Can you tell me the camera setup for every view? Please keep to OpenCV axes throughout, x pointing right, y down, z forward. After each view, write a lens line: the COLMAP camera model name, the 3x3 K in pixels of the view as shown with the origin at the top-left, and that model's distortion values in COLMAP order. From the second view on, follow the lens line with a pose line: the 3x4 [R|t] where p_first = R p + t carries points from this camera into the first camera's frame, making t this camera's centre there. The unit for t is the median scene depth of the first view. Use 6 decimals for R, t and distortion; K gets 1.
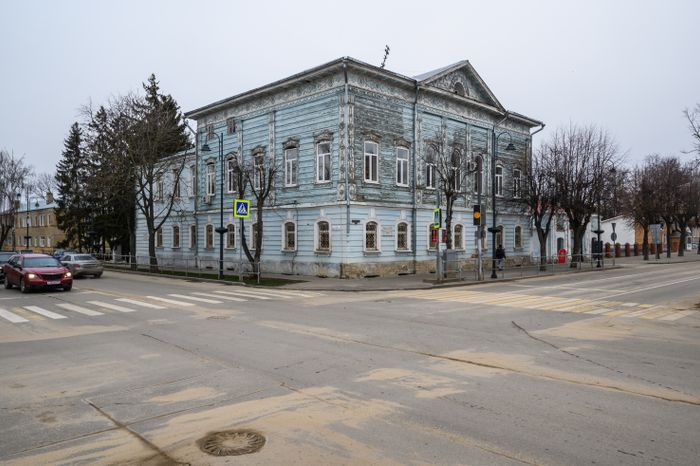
lens RADIAL K [[530.8, 0, 328.4], [0, 530.8, 244.6], [0, 0, 1]] dist [-0.001166, -0.001800]
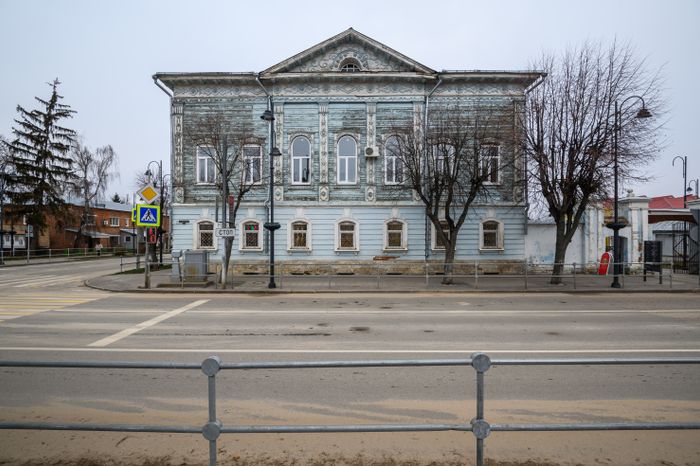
lens RADIAL K [[331.5, 0, 350.5], [0, 331.5, 239.5], [0, 0, 1]] dist [-0.003979, -0.000428]
pose [[0.721292, 0.004595, -0.692616, 0.643796], [-0.006990, 0.999975, -0.000645, -0.008122], [0.692596, 0.005306, 0.721307, 0.631354]]
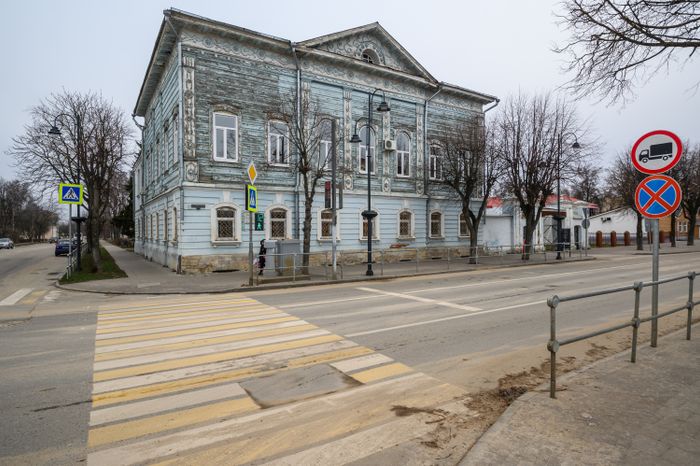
lens RADIAL K [[414.6, 0, 350.0], [0, 414.6, 233.0], [0, 0, 1]] dist [-0.001363, -0.000073]
pose [[0.986300, 0.001292, -0.164959, 0.337693], [-0.000794, 0.999995, 0.003085, -0.002957], [0.164962, -0.002912, 0.986296, 0.326194]]
